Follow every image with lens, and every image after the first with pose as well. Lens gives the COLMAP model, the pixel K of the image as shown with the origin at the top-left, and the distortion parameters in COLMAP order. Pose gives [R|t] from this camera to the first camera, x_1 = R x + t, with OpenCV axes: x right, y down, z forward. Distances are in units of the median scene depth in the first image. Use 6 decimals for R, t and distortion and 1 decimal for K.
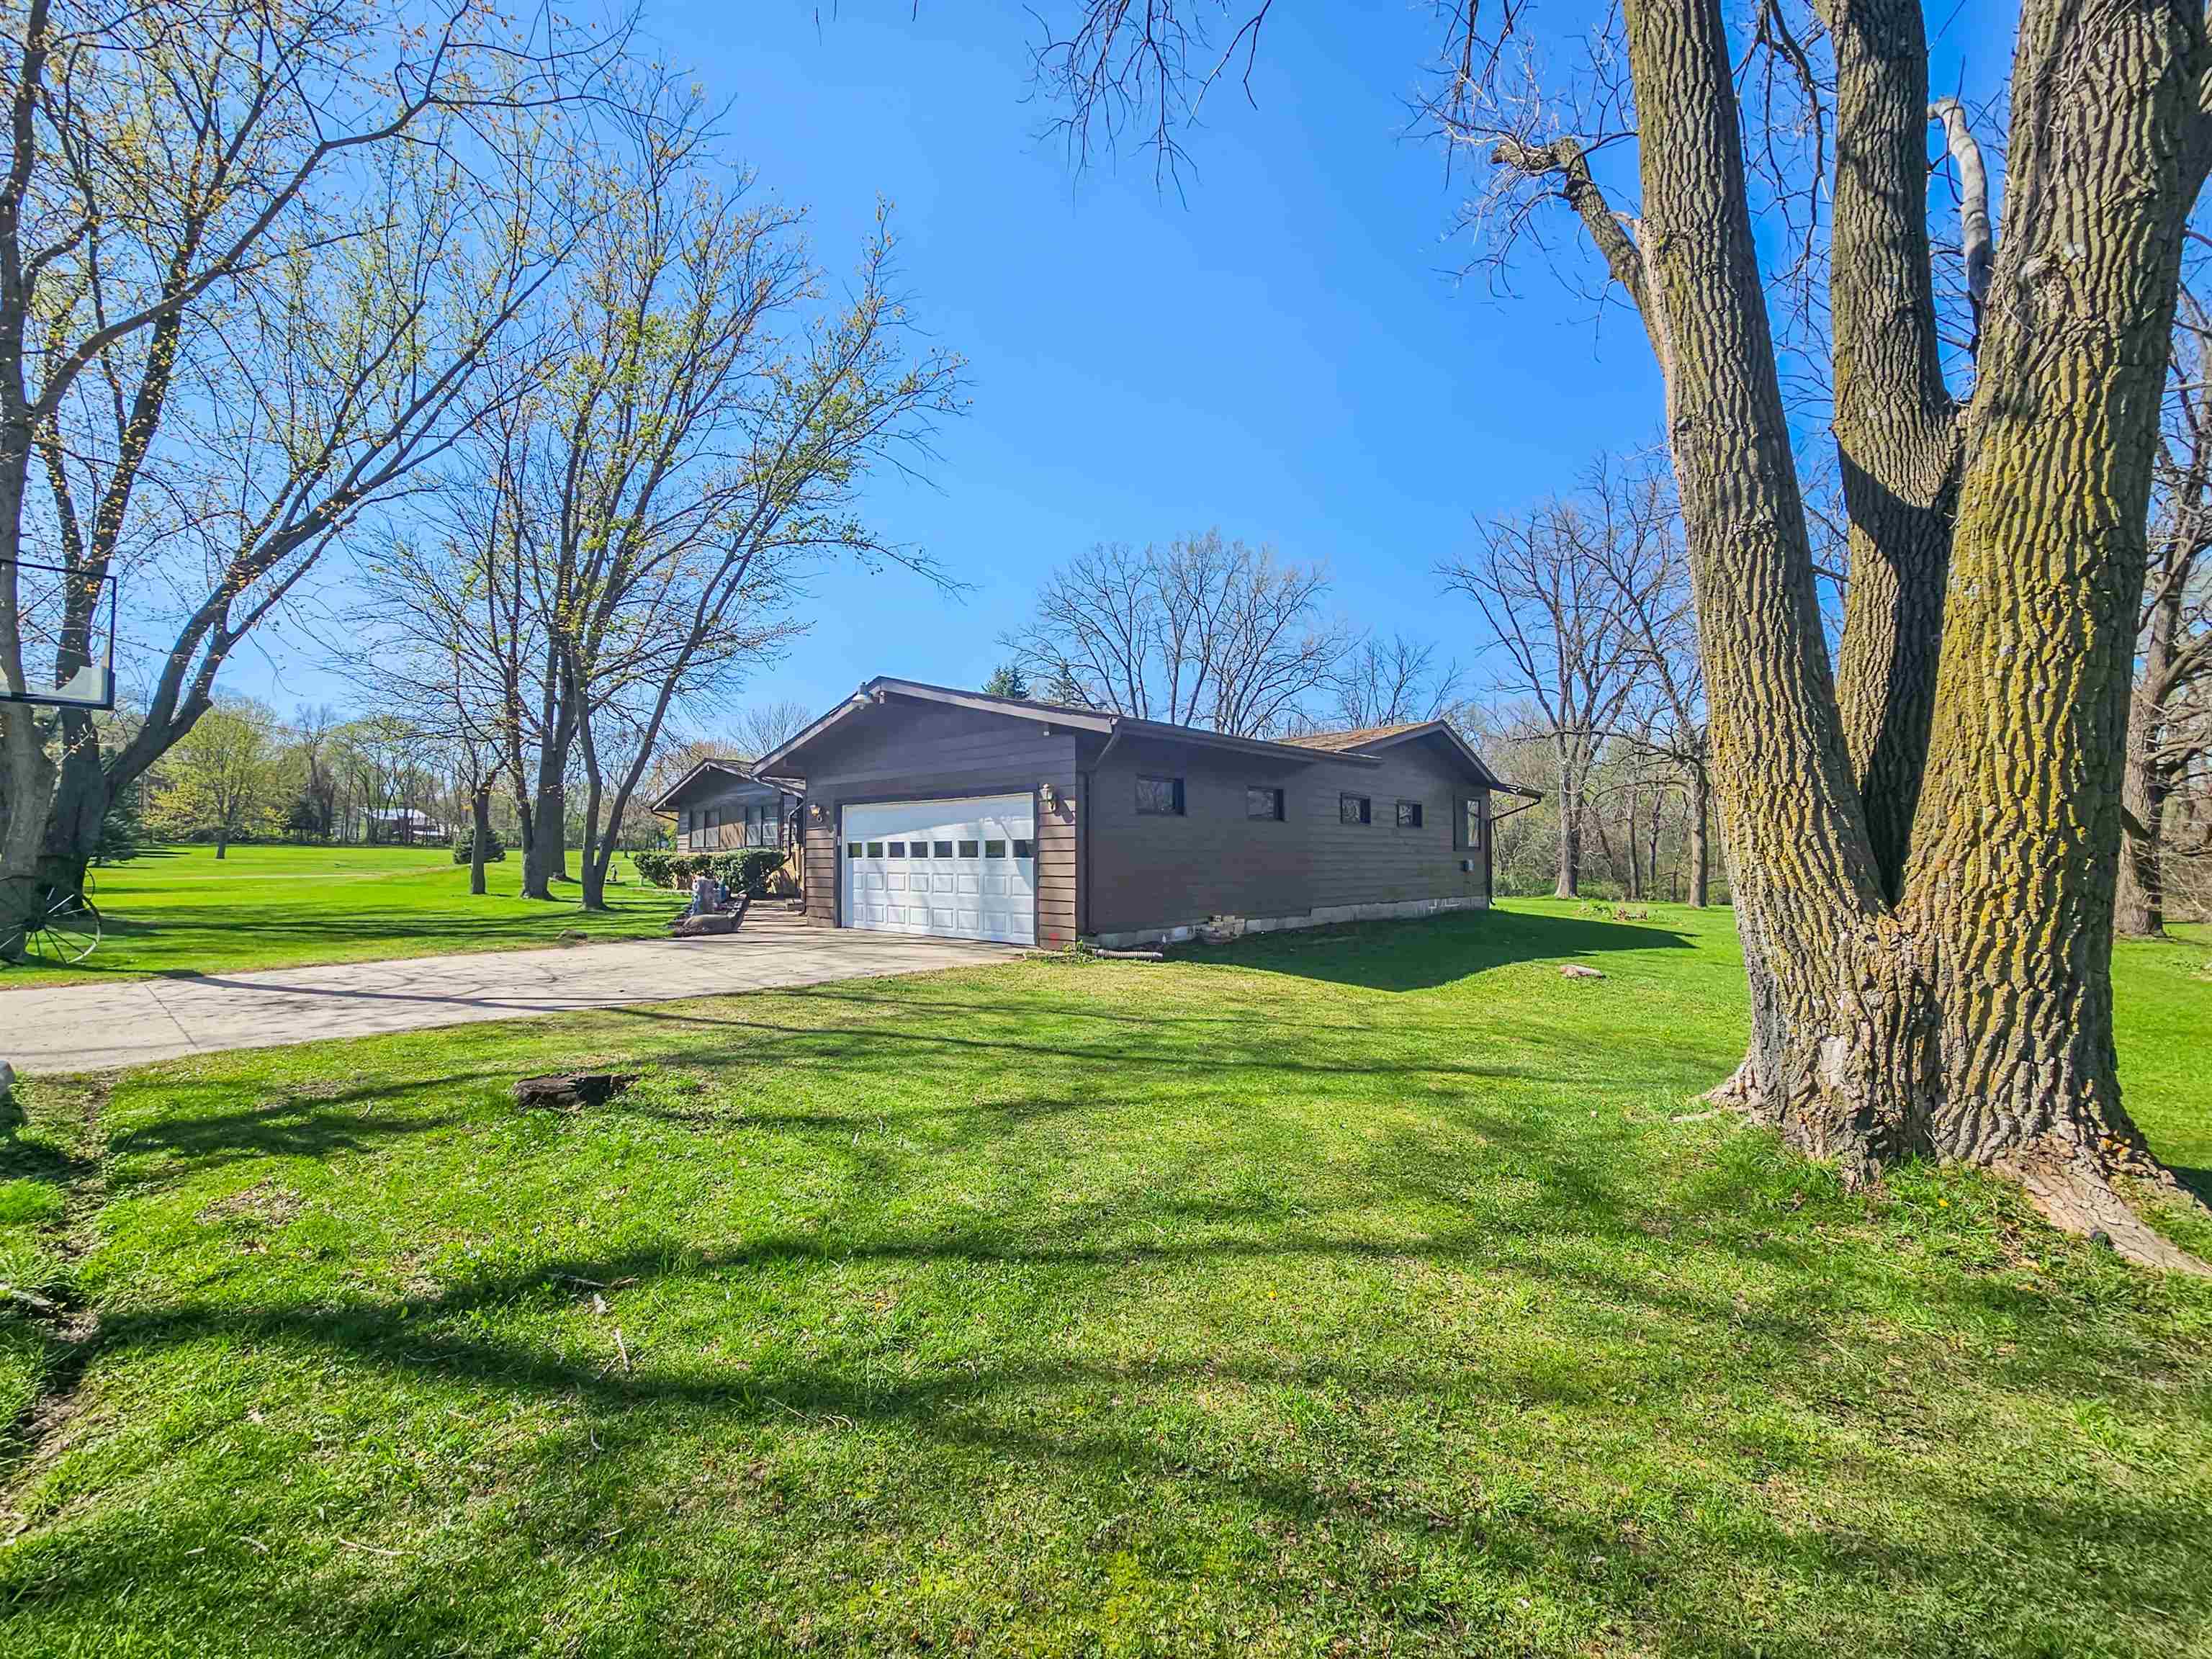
lens RADIAL K [[912.2, 0, 1147.2], [0, 912.2, 817.9], [0, 0, 1]] dist [0.000880, 0.000118]
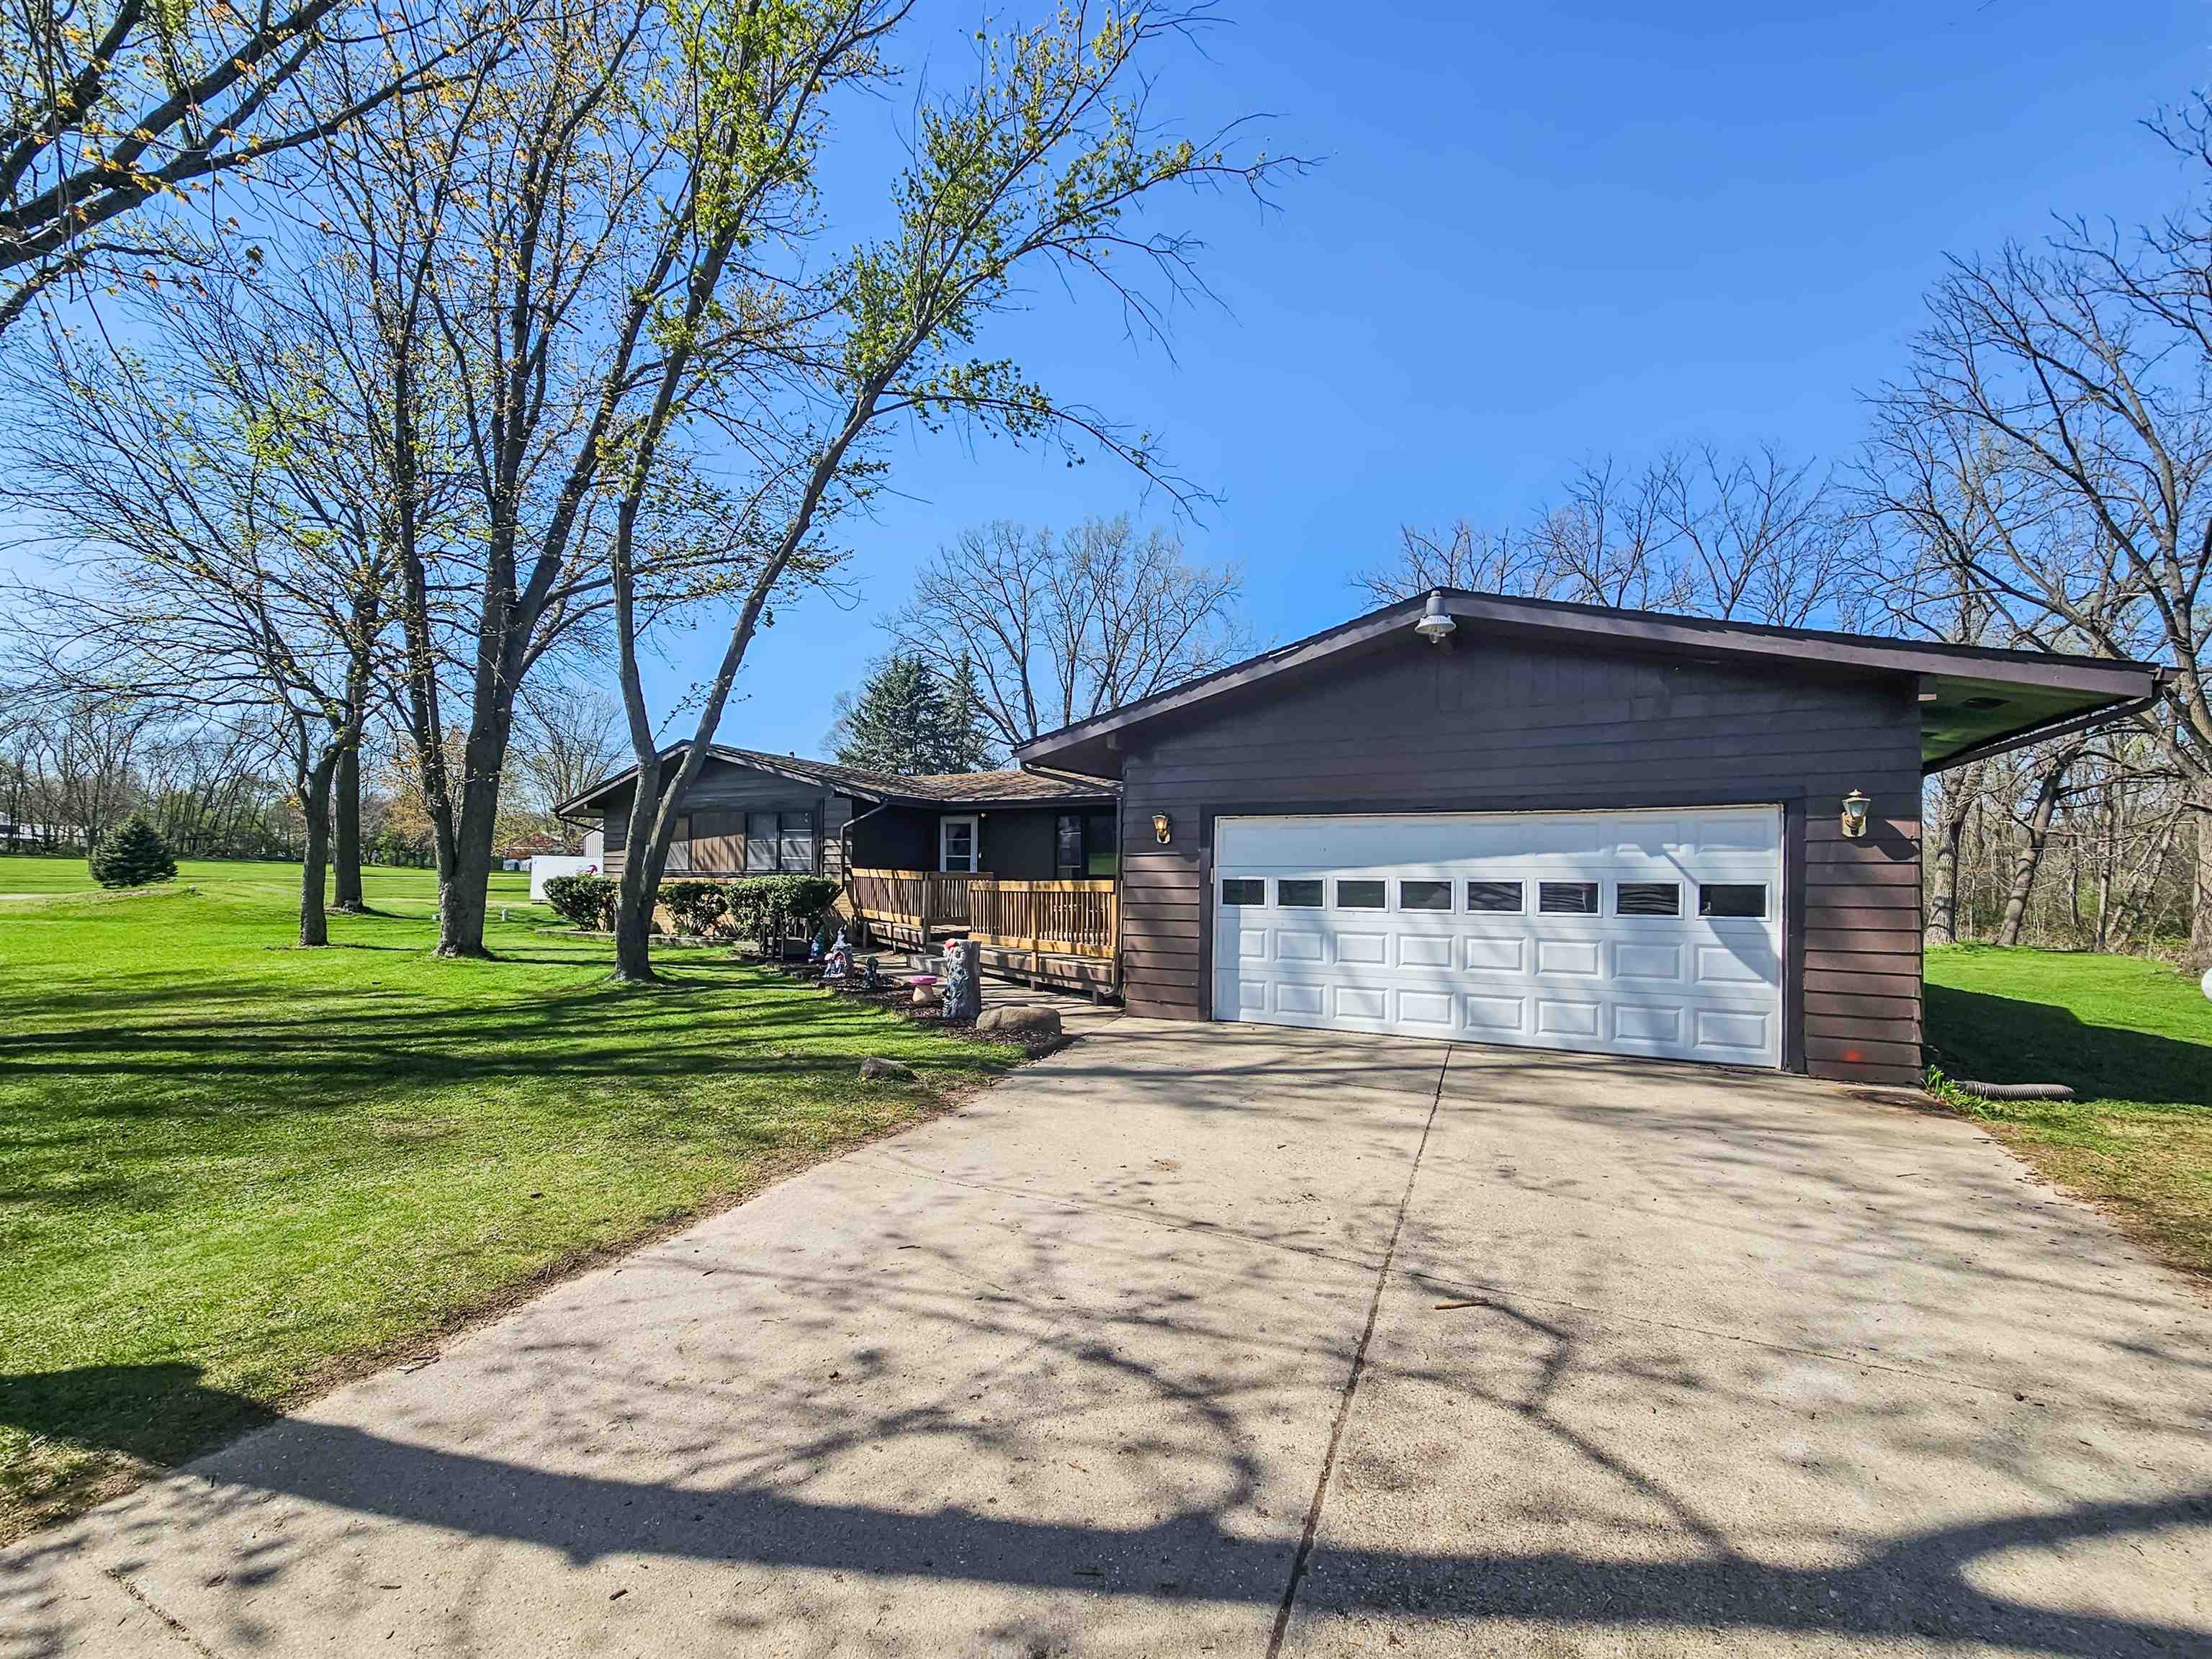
lens RADIAL K [[924.0, 0, 1104.0], [0, 924.0, 862.2], [0, 0, 1]] dist [0.001326, 0.000186]
pose [[0.973284, 0.017420, 0.228943, -0.551626], [-0.023401, 0.999451, 0.023437, 0.004420], [-0.228409, -0.028168, 0.973158, 0.438702]]
